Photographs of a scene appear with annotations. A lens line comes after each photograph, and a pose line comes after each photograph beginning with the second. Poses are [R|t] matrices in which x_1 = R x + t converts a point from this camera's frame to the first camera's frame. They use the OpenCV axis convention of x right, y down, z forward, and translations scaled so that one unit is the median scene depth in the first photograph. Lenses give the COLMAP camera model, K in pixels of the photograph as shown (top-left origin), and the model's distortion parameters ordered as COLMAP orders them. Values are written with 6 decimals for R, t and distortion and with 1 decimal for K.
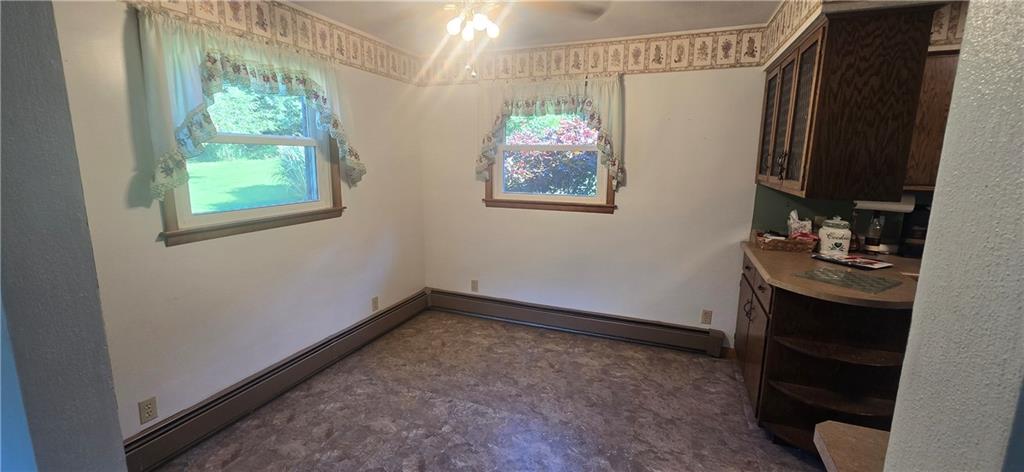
lens RADIAL K [[421.4, 0, 512.8], [0, 421.4, 234.1], [0, 0, 1]] dist [-0.003027, -0.000398]
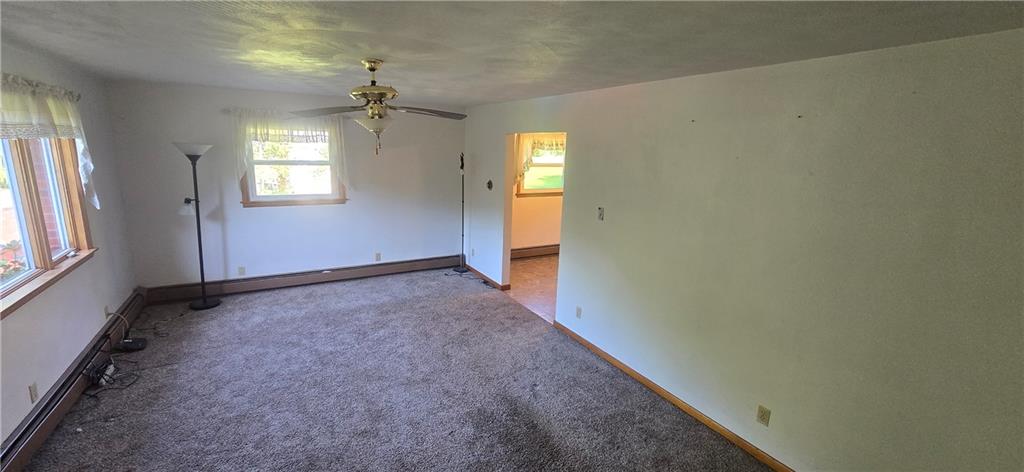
lens RADIAL K [[421.4, 0, 514.8], [0, 421.4, 234.7], [0, 0, 1]] dist [-0.003027, -0.000398]
pose [[0.776896, 0.141442, -0.613537, 1.225365], [-0.135112, 0.989192, 0.056956, 0.127093], [0.614962, 0.038647, 0.787609, -1.588411]]
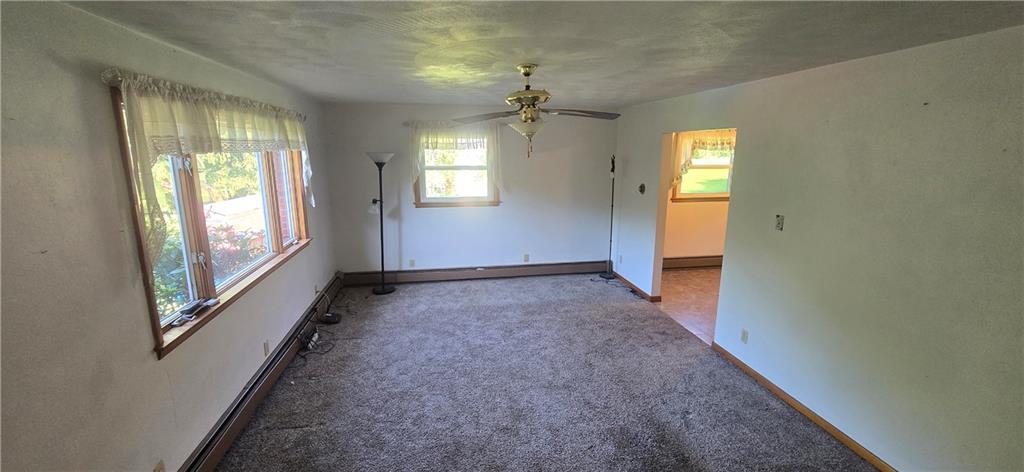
lens RADIAL K [[421.4, 0, 510.6], [0, 421.4, 228.6], [0, 0, 1]] dist [-0.003027, -0.000398]
pose [[0.507966, 0.148977, -0.848396, 1.188797], [-0.148764, 0.985303, 0.083947, 0.130270], [0.848434, 0.083568, 0.522663, -1.555140]]
